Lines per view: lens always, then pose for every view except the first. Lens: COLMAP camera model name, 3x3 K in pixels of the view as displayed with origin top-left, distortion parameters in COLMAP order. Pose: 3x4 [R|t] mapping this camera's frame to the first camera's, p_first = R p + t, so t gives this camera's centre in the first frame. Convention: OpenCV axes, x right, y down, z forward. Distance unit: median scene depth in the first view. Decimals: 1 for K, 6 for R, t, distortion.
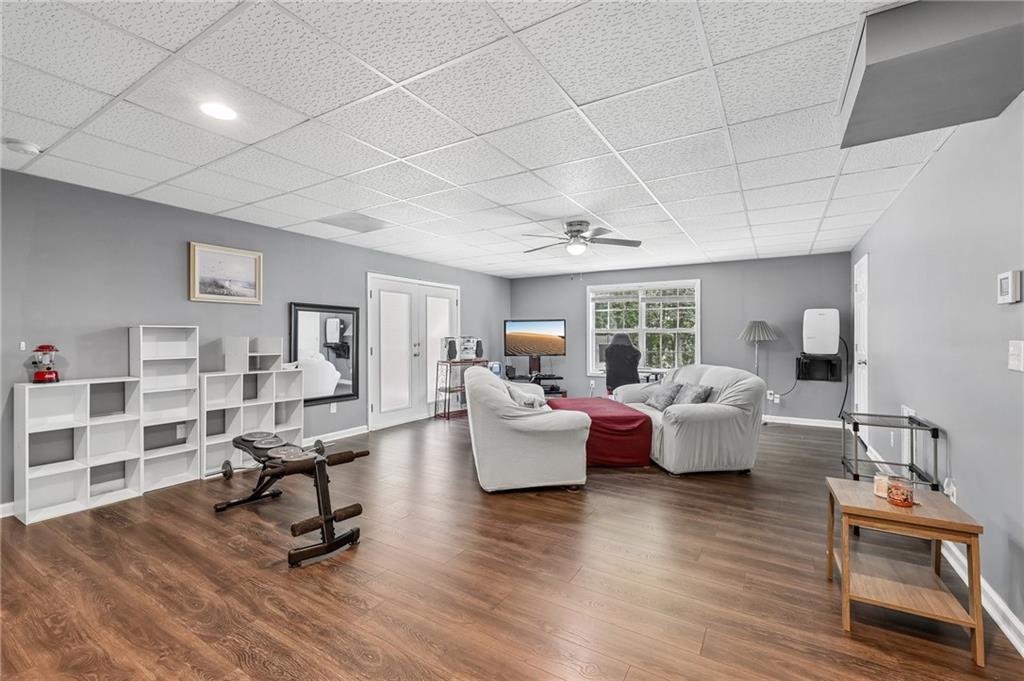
lens RADIAL K [[435.1, 0, 508.7], [0, 435.1, 337.1], [0, 0, 1]] dist [0.000825, 0.000147]
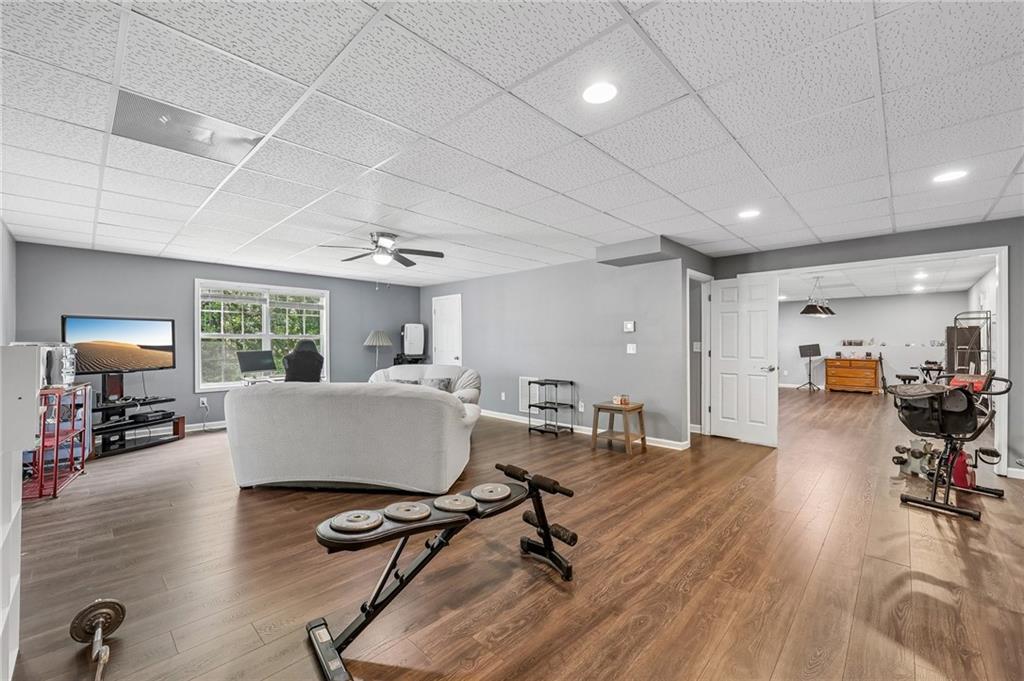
lens RADIAL K [[416.9, 0, 515.1], [0, 416.9, 339.5], [0, 0, 1]] dist [0.001214, 0.000172]
pose [[0.199517, 0.006169, 0.979875, -1.418343], [0.000999, 0.999978, -0.006499, -0.003700], [-0.979894, 0.002276, 0.199507, 0.917830]]
